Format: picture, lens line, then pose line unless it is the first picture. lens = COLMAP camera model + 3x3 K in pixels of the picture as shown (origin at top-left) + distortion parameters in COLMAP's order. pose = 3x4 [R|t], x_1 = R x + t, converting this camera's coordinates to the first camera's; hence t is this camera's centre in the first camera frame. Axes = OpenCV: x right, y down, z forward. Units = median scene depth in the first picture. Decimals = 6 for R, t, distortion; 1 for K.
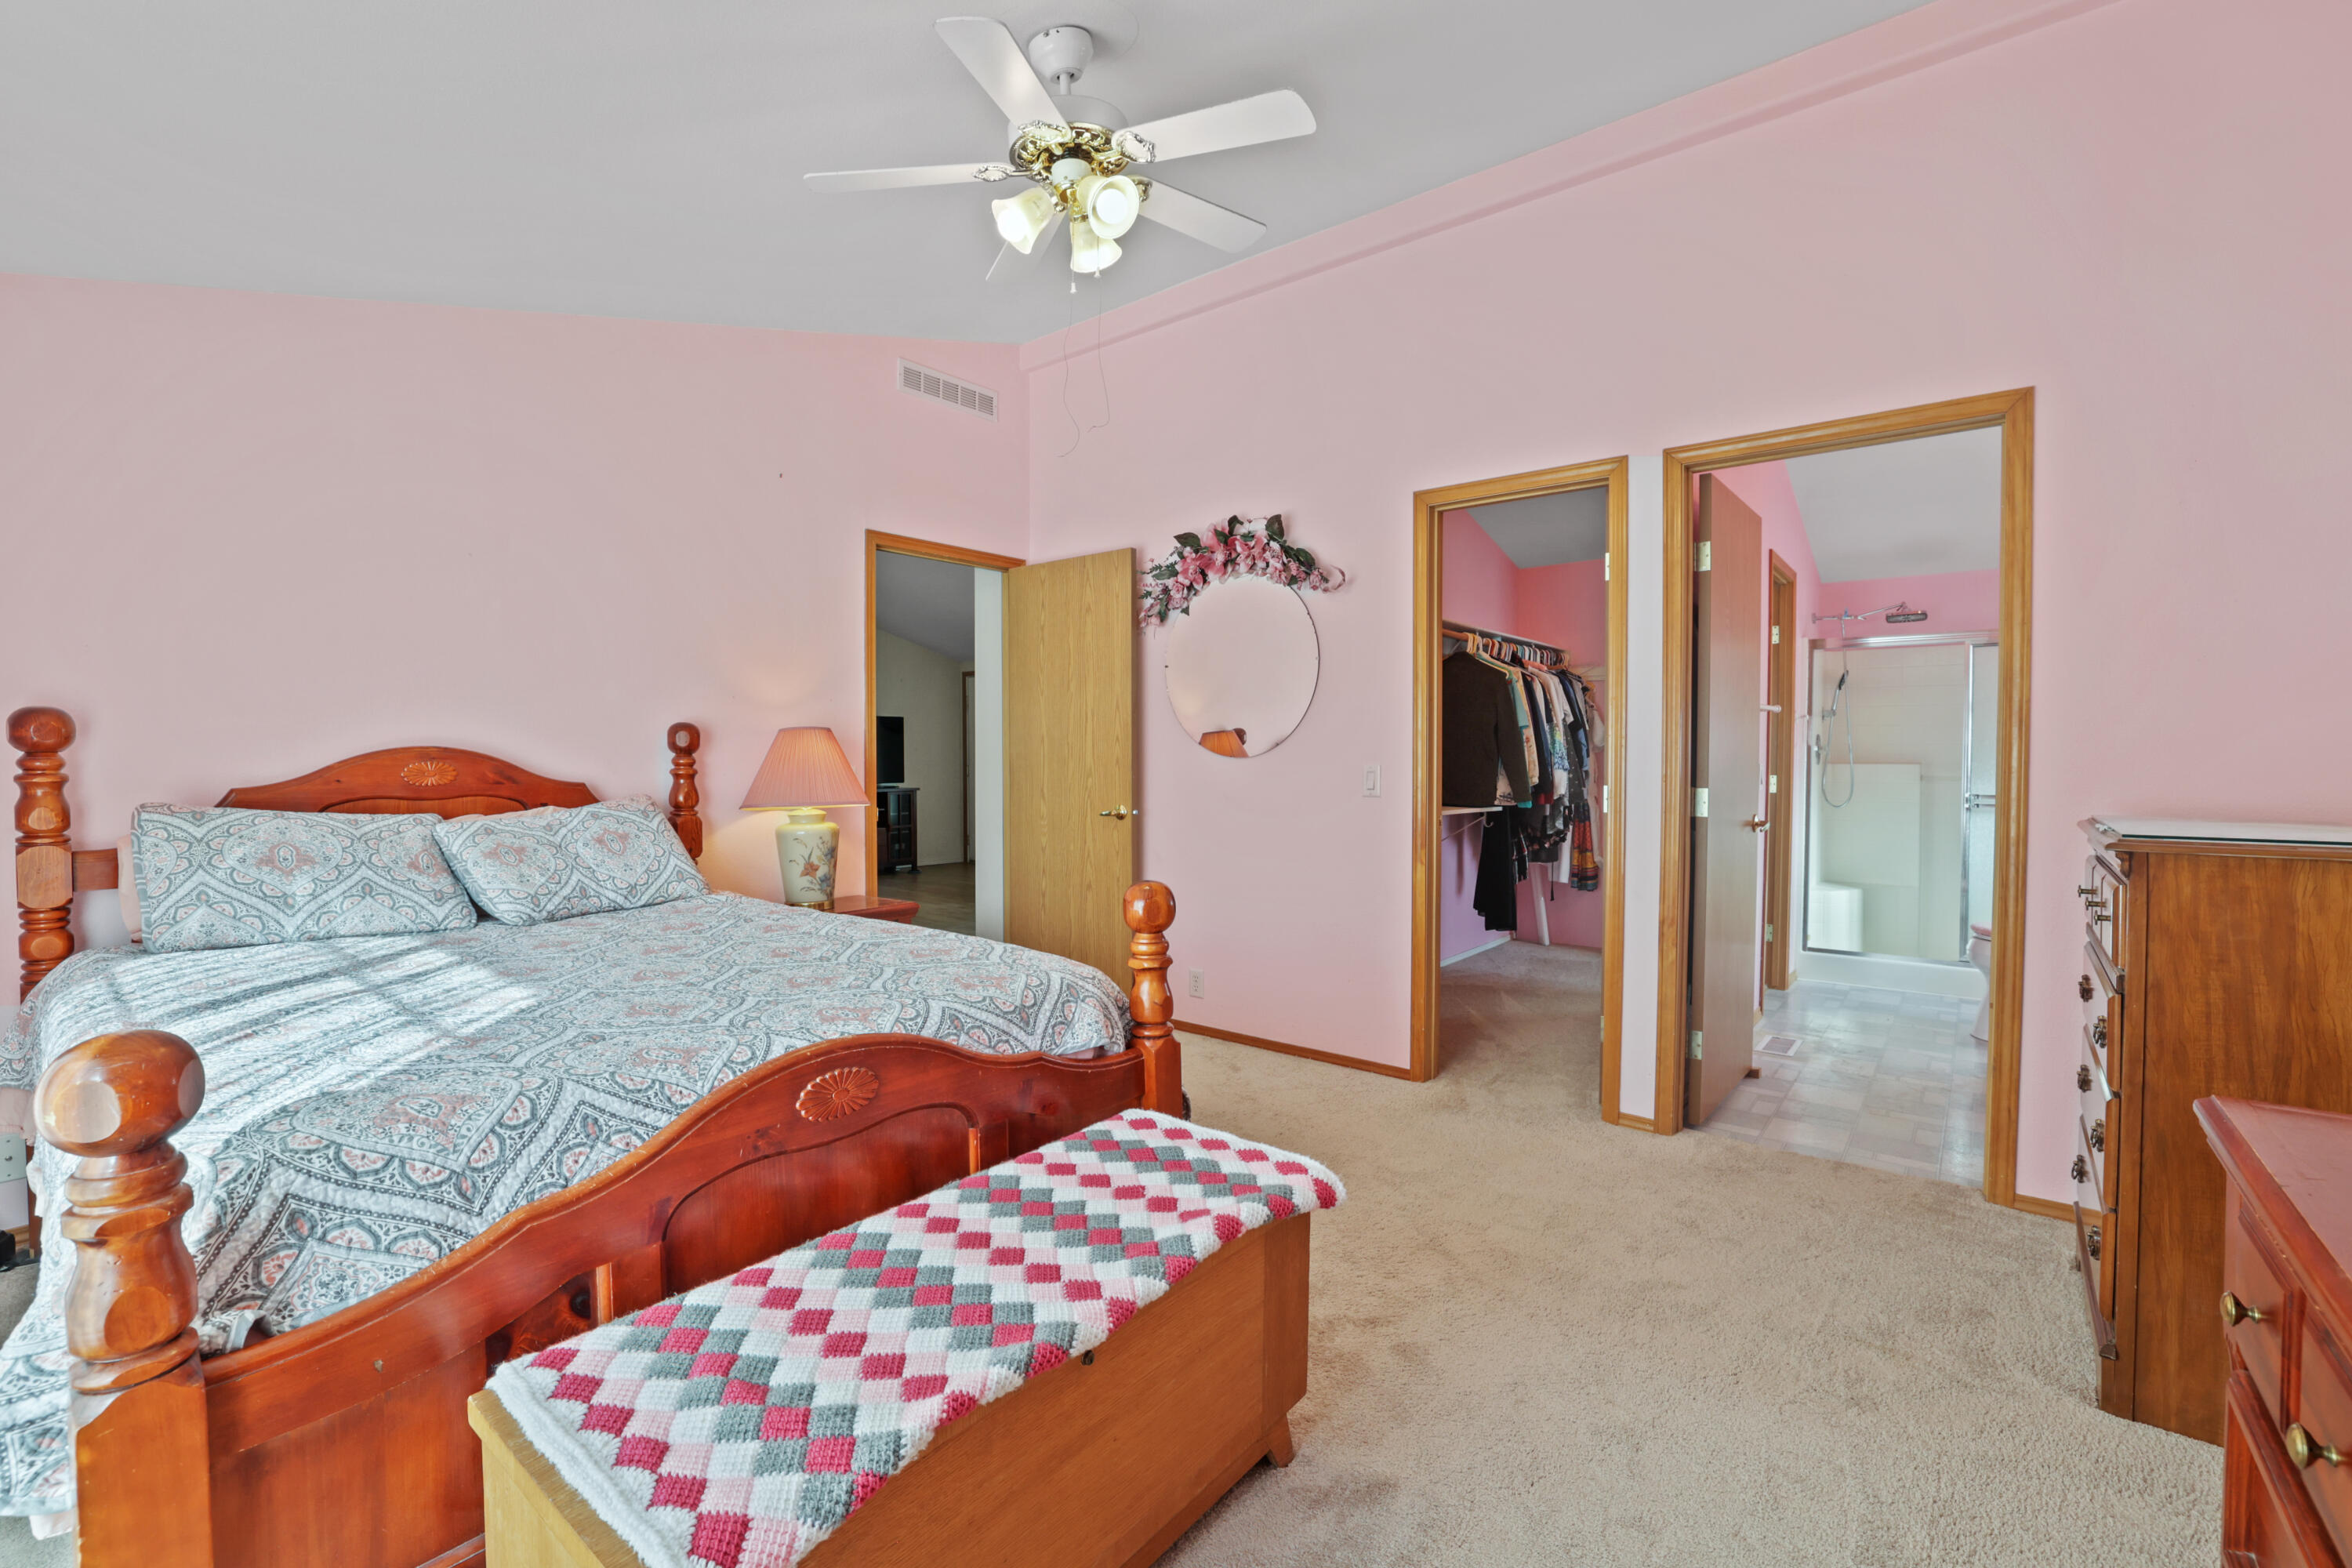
lens RADIAL K [[1006.7, 0, 1179.1], [0, 1006.7, 780.6], [0, 0, 1]] dist [-0.010489, 0.000248]
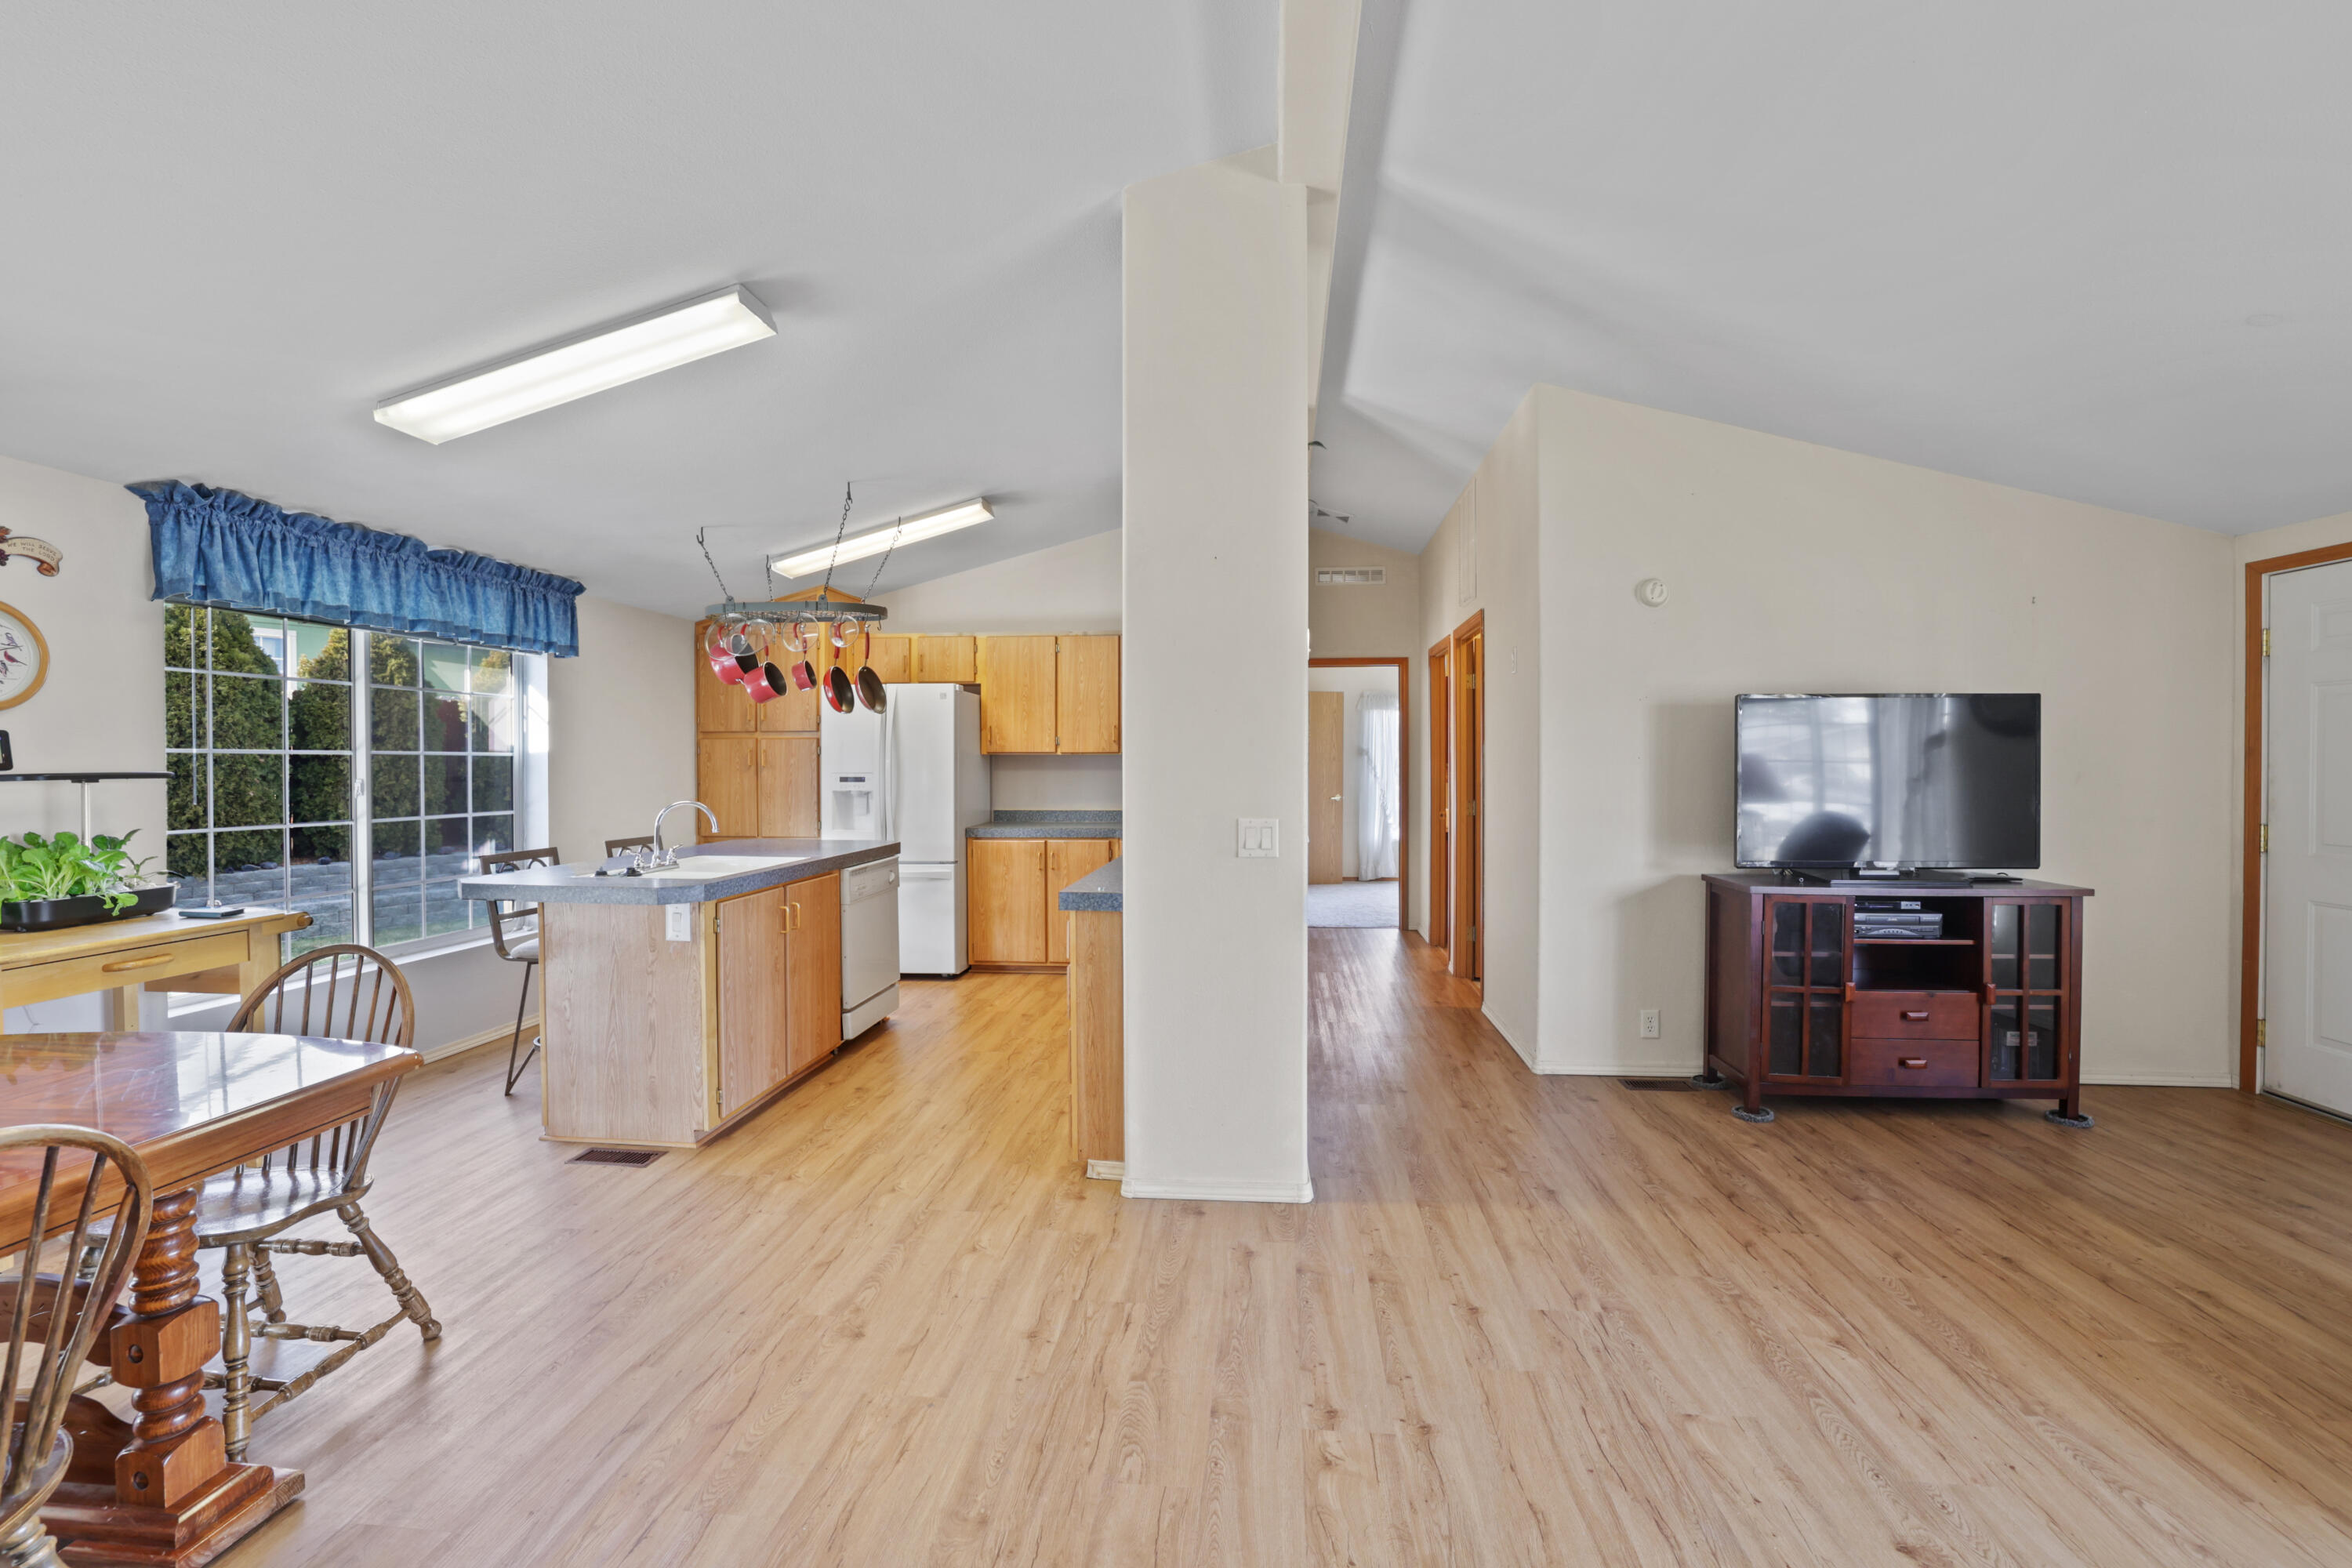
lens RADIAL K [[1006.7, 0, 1183.8], [0, 1006.7, 777.8], [0, 0, 1]] dist [-0.010489, 0.000248]
pose [[0.558363, 0.010501, -0.829530, -0.400265], [-0.024302, 0.999698, -0.003703, -0.071095], [0.829241, 0.022227, 0.558450, 1.472494]]
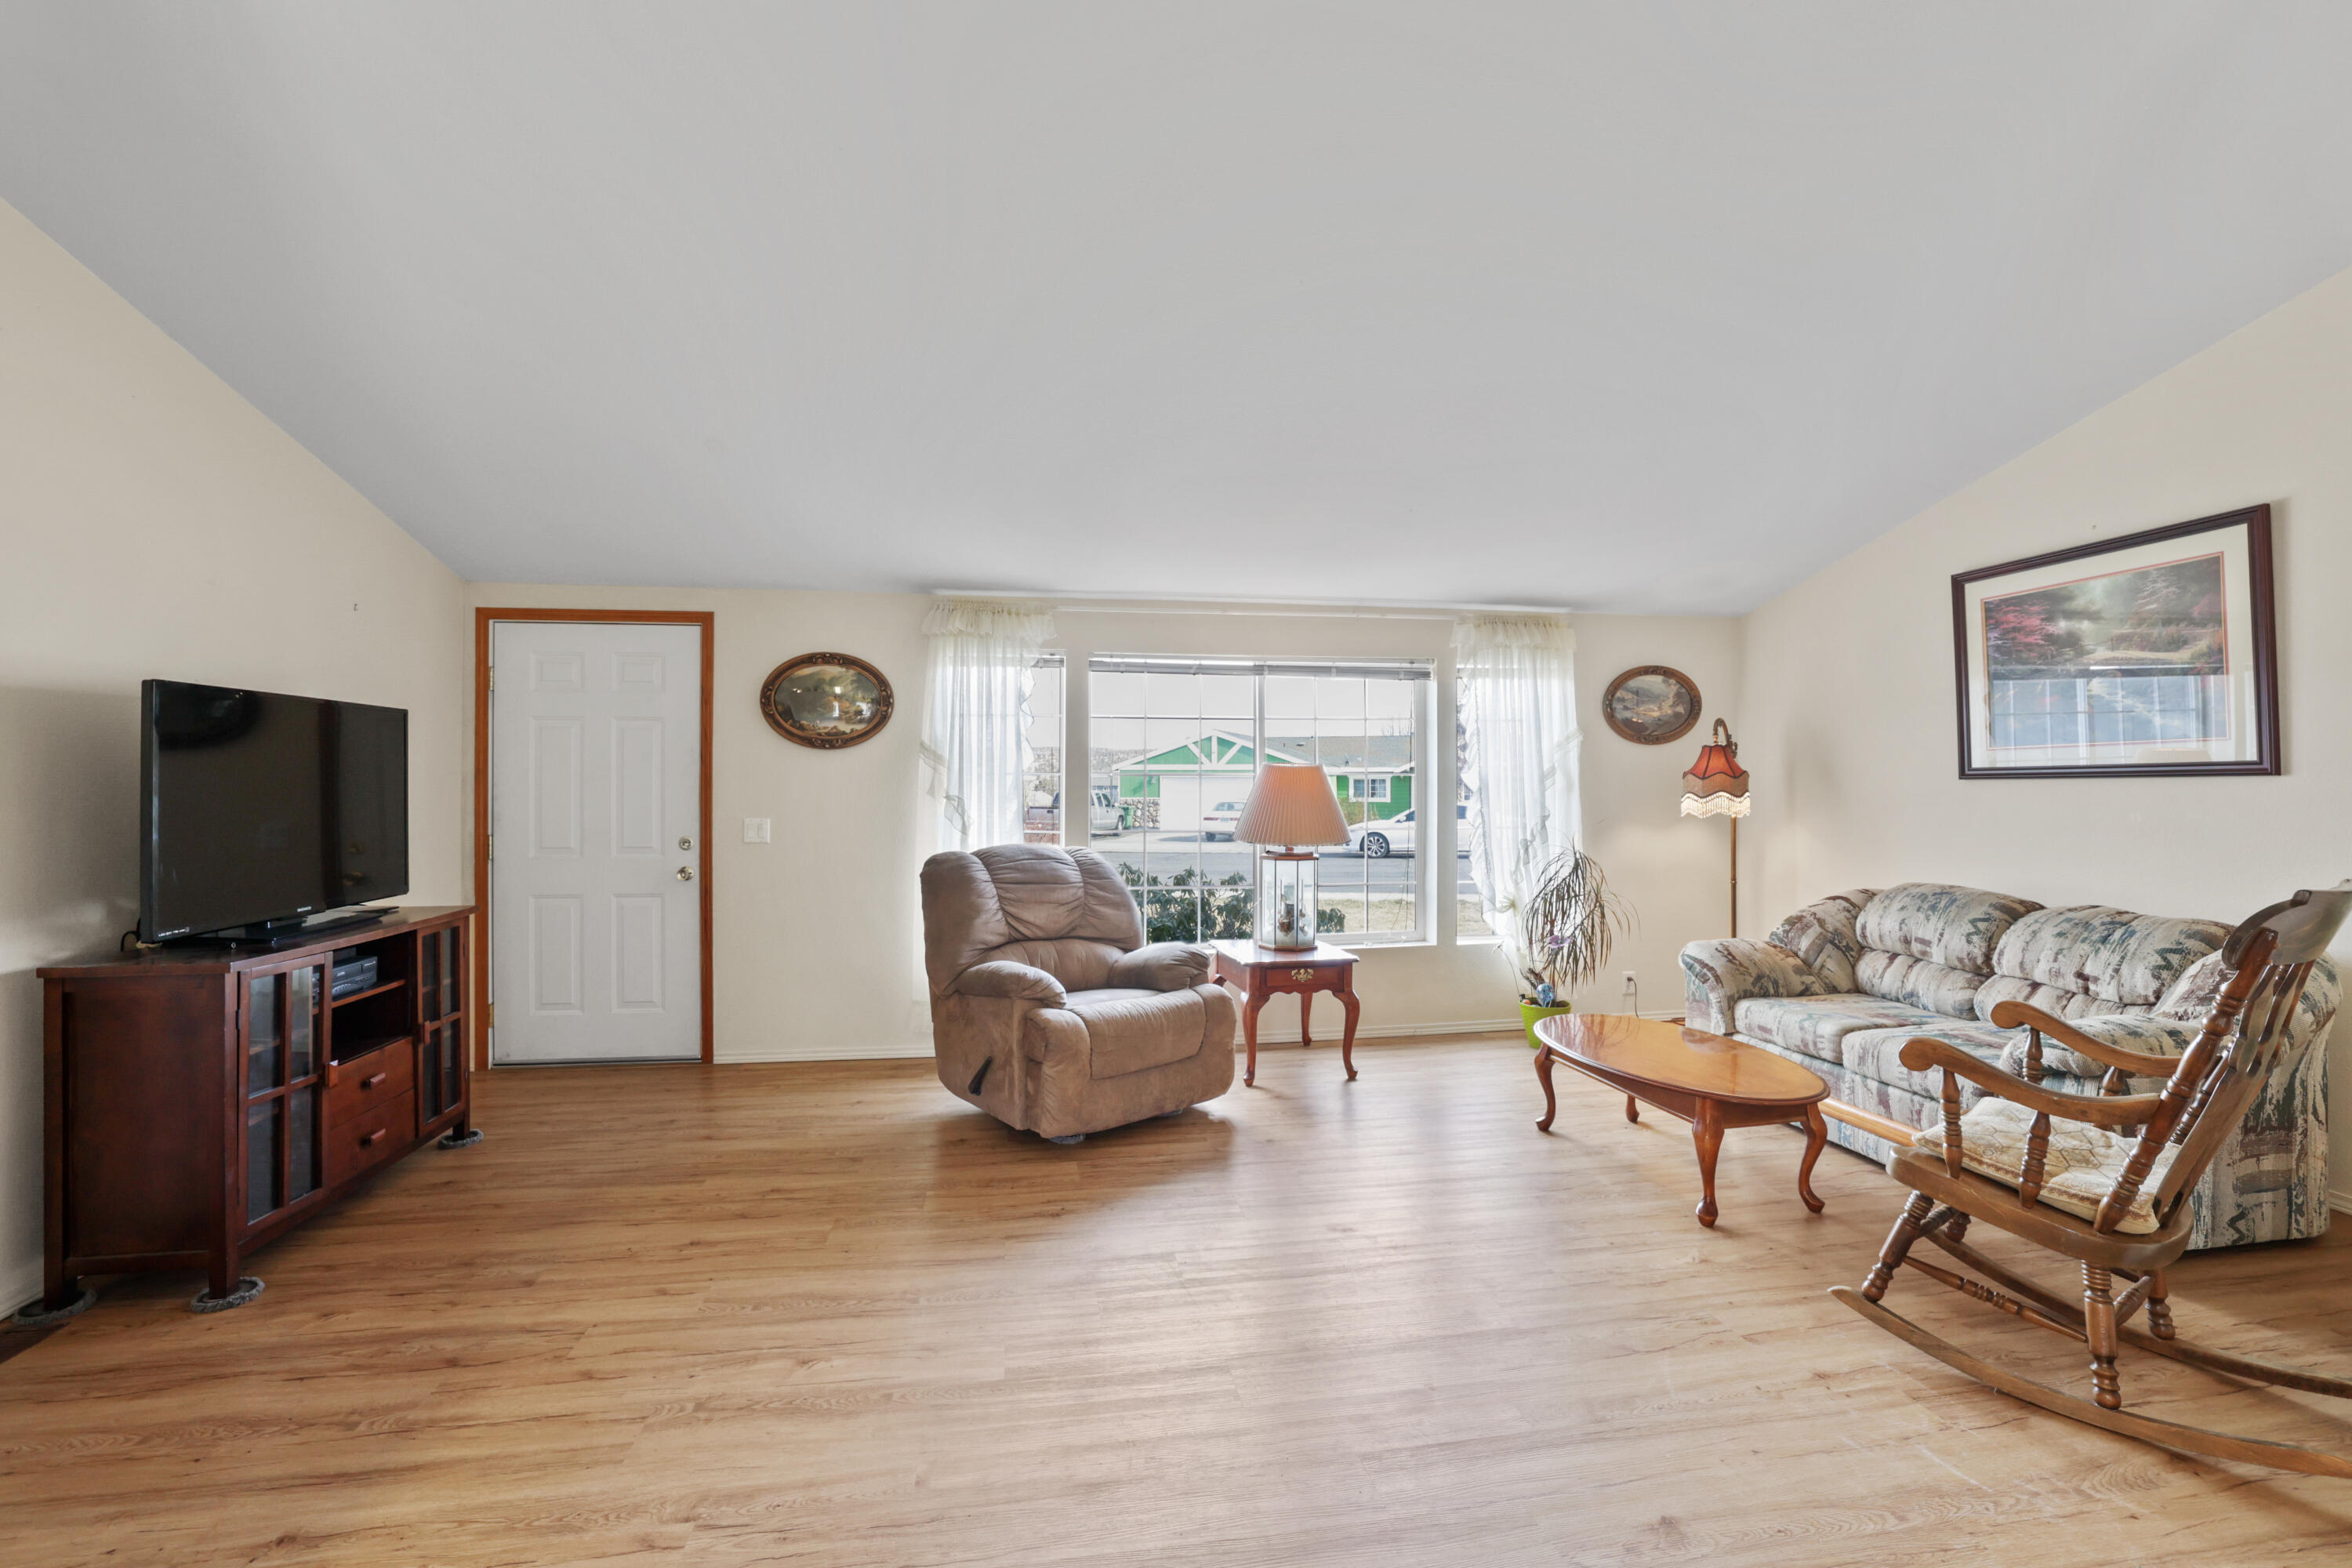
lens RADIAL K [[1006.7, 0, 1172.7], [0, 1006.7, 778.6], [0, 0, 1]] dist [-0.010489, 0.000248]
pose [[0.670402, 0.000776, 0.741998, -1.007272], [0.021637, 0.999554, -0.020595, -0.079979], [-0.741683, 0.029862, 0.670086, 1.563866]]
